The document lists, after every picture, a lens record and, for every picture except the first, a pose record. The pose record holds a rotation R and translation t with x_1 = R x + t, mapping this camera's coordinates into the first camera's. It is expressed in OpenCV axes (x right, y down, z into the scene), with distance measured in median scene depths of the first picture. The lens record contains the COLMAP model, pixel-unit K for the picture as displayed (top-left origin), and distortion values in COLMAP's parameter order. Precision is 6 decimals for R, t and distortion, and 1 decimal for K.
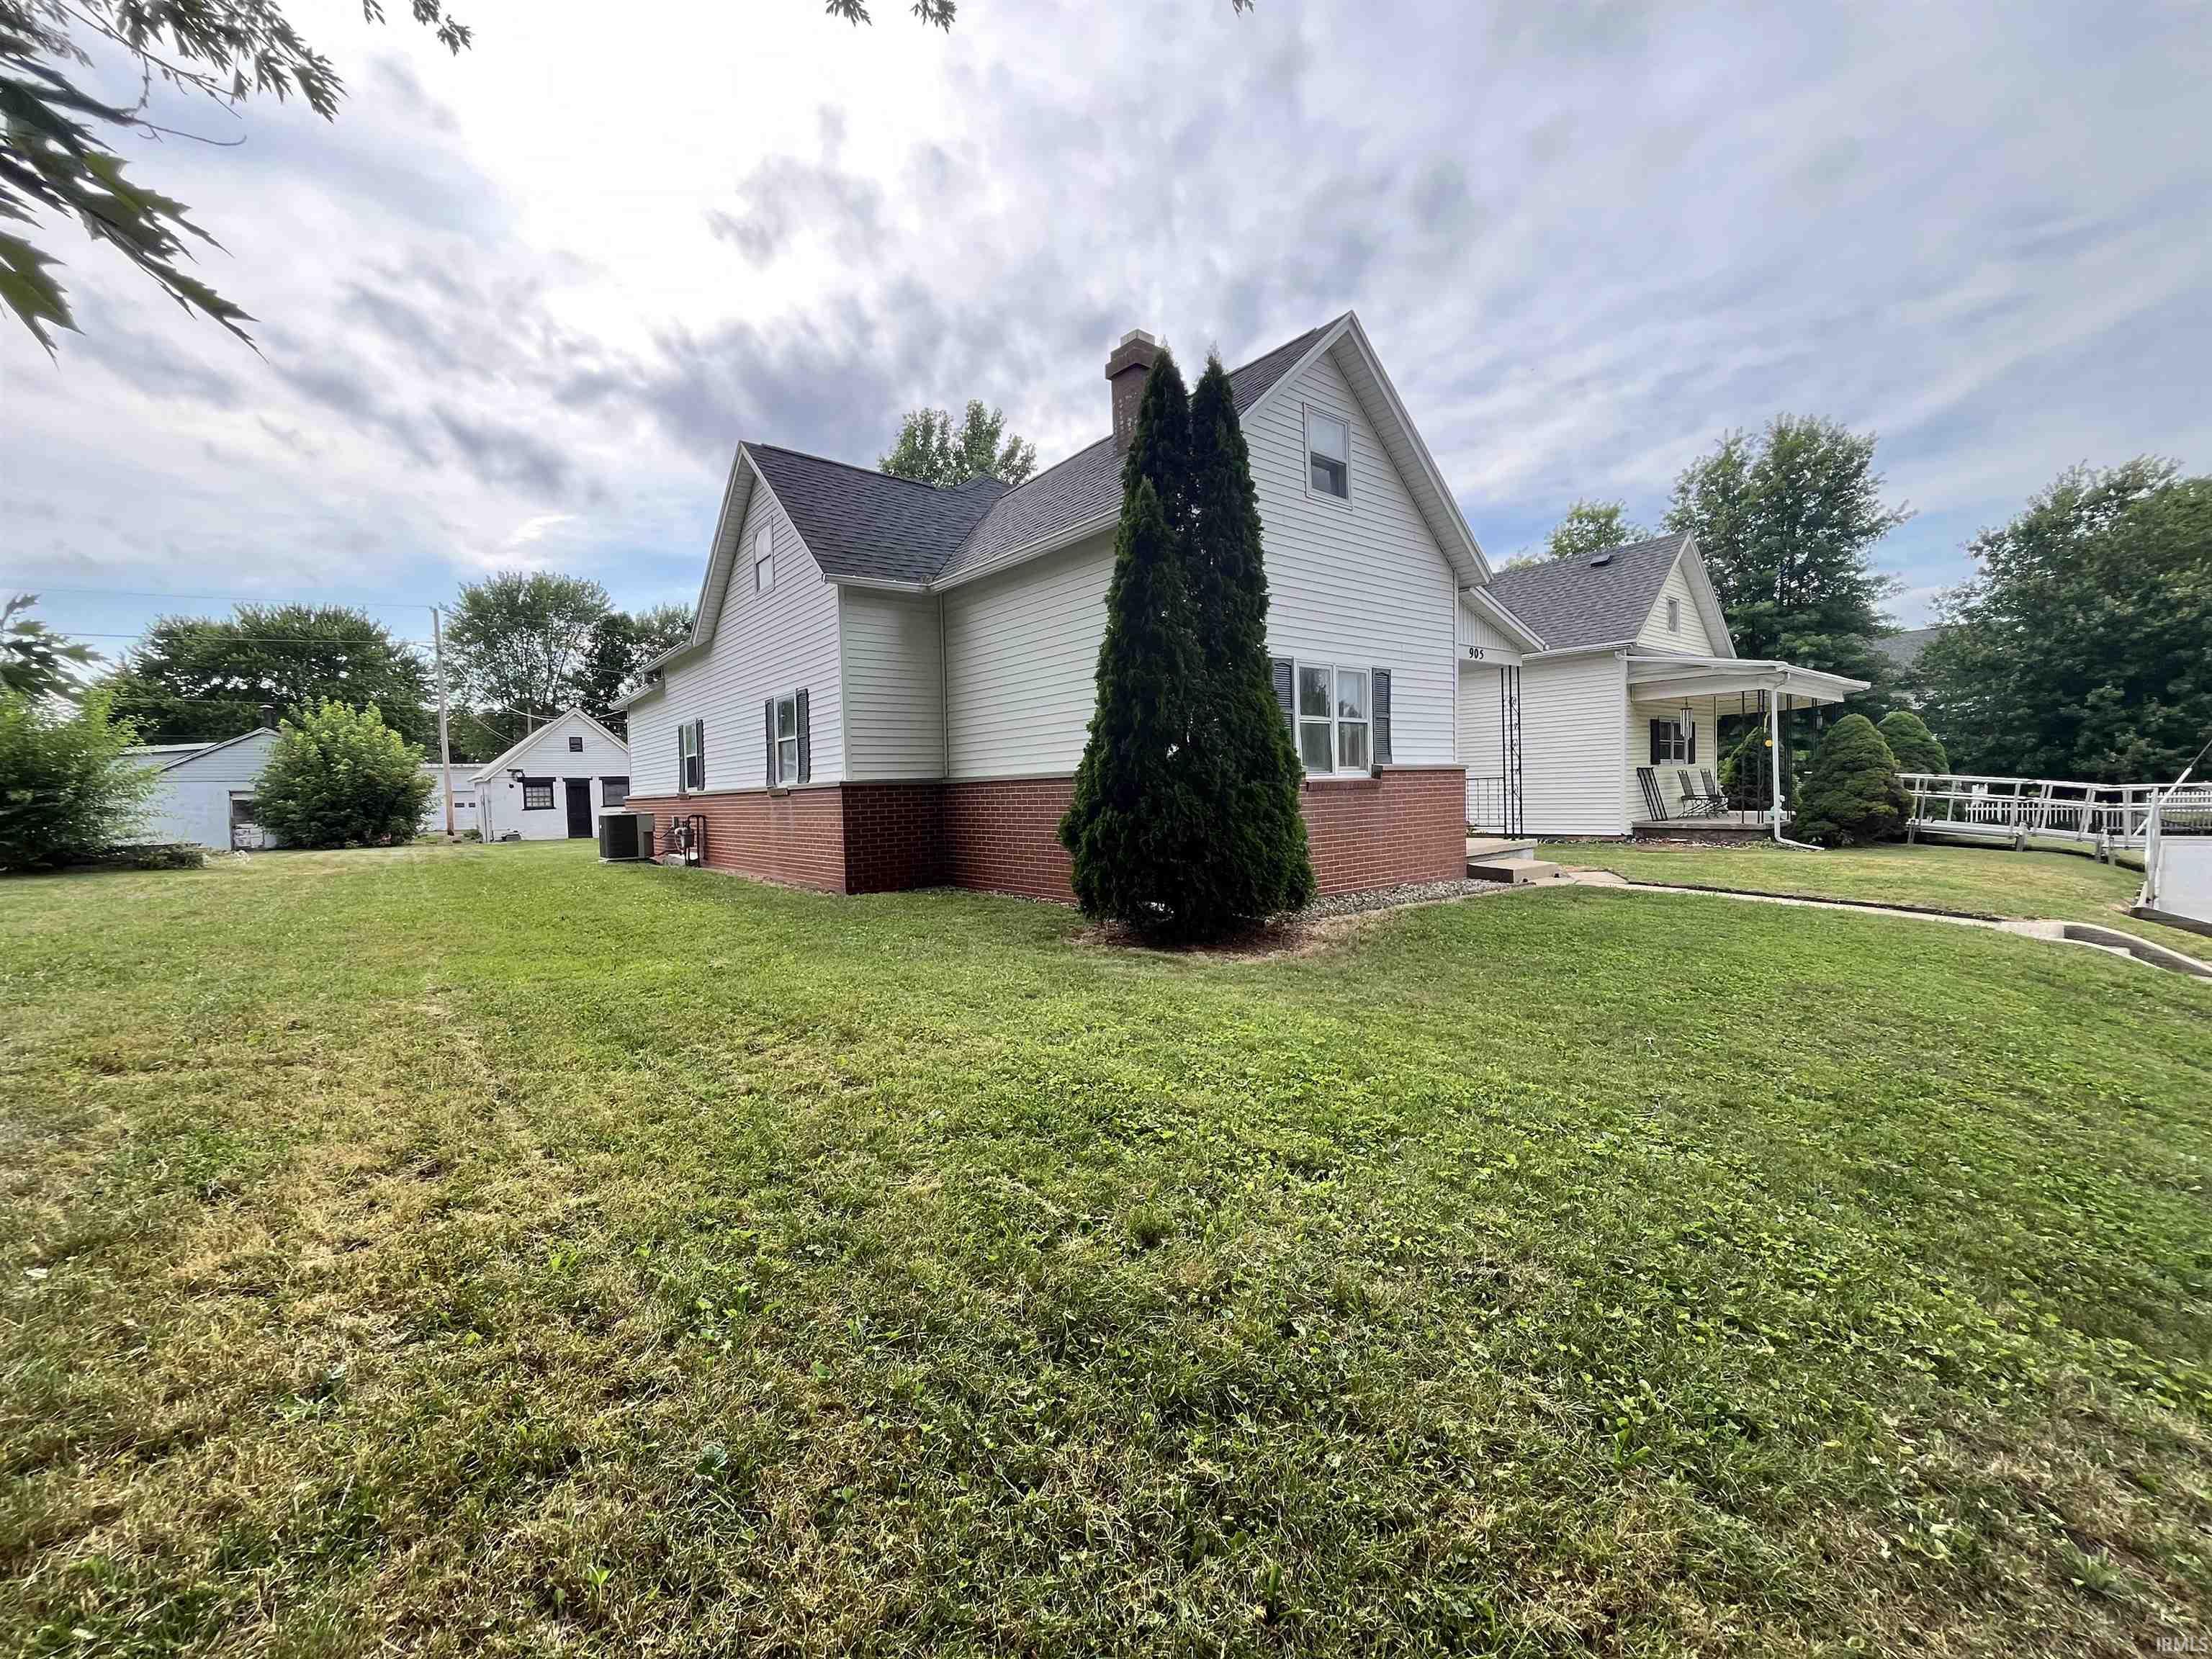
lens RADIAL K [[899.4, 0, 1106.0], [0, 899.4, 829.5], [0, 0, 1]] dist [-0.004775, 0.000943]
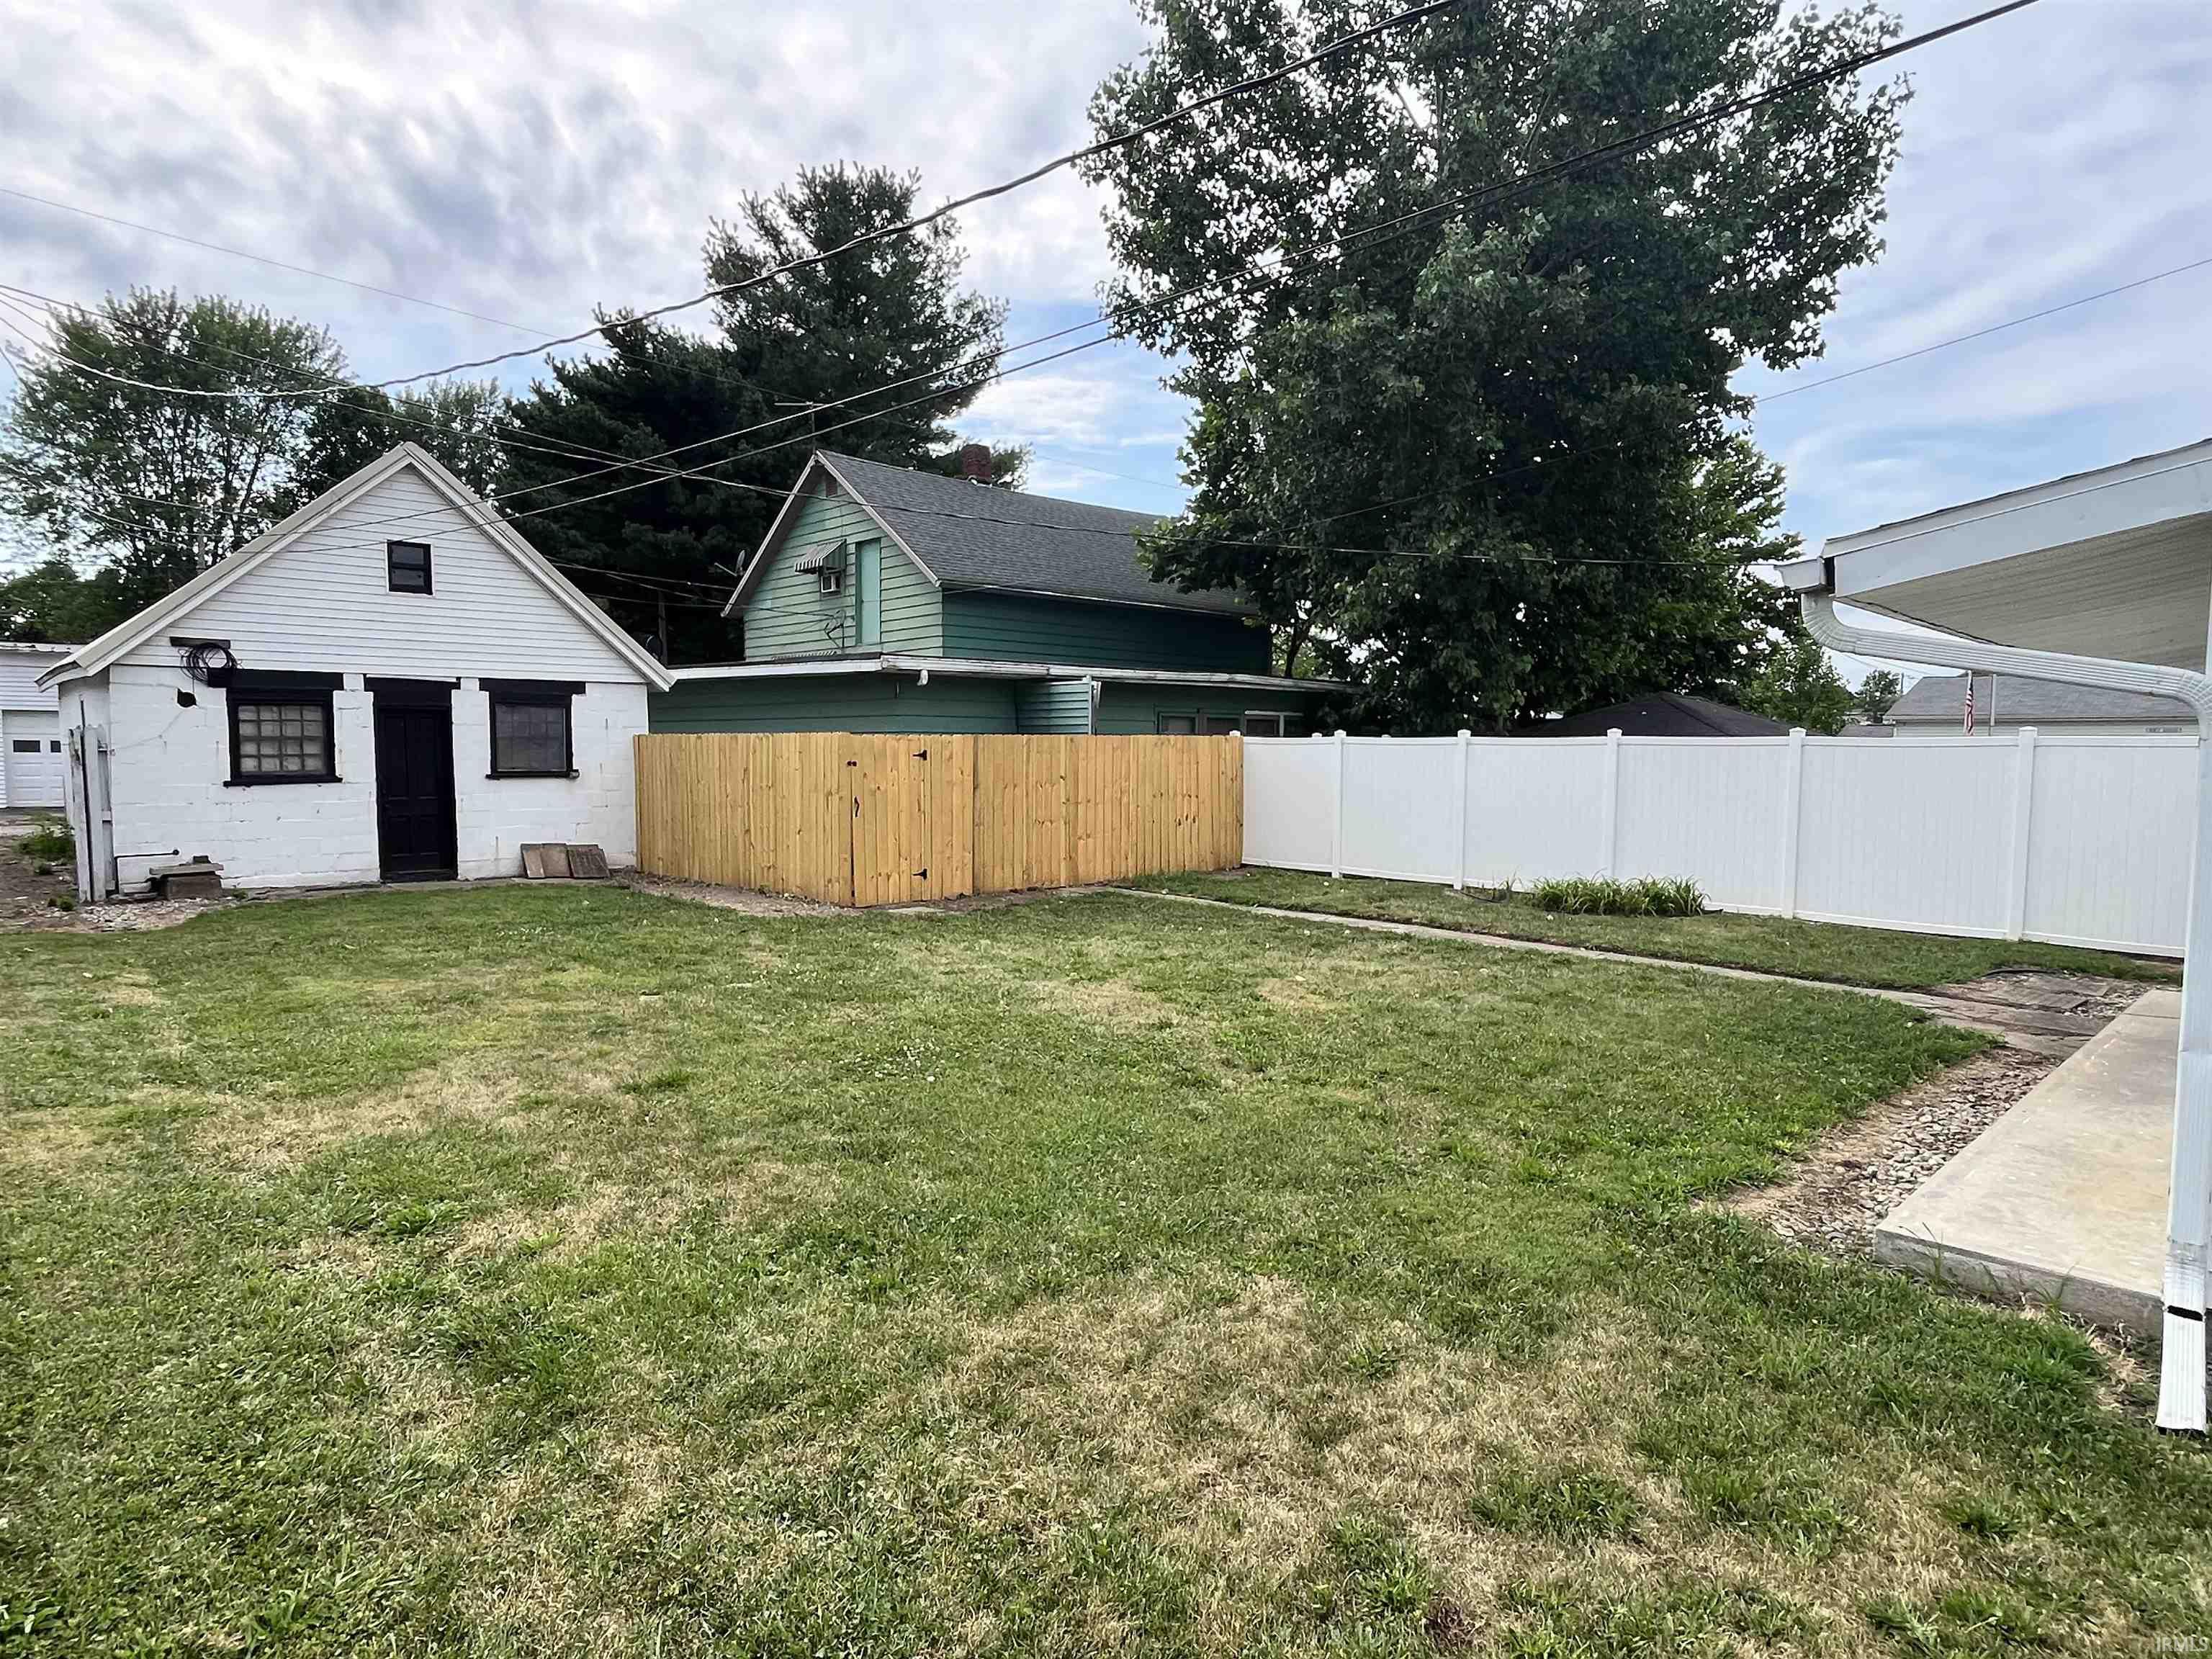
lens RADIAL K [[1272.0, 0, 1097.3], [0, 1272.0, 829.1], [0, 0, 1]] dist [0.000664, 0.001645]
pose [[0.997812, 0.026843, 0.060422, -0.394265], [-0.028309, 0.999322, 0.023531, -0.024662], [-0.059750, -0.025190, 0.997896, 0.574891]]
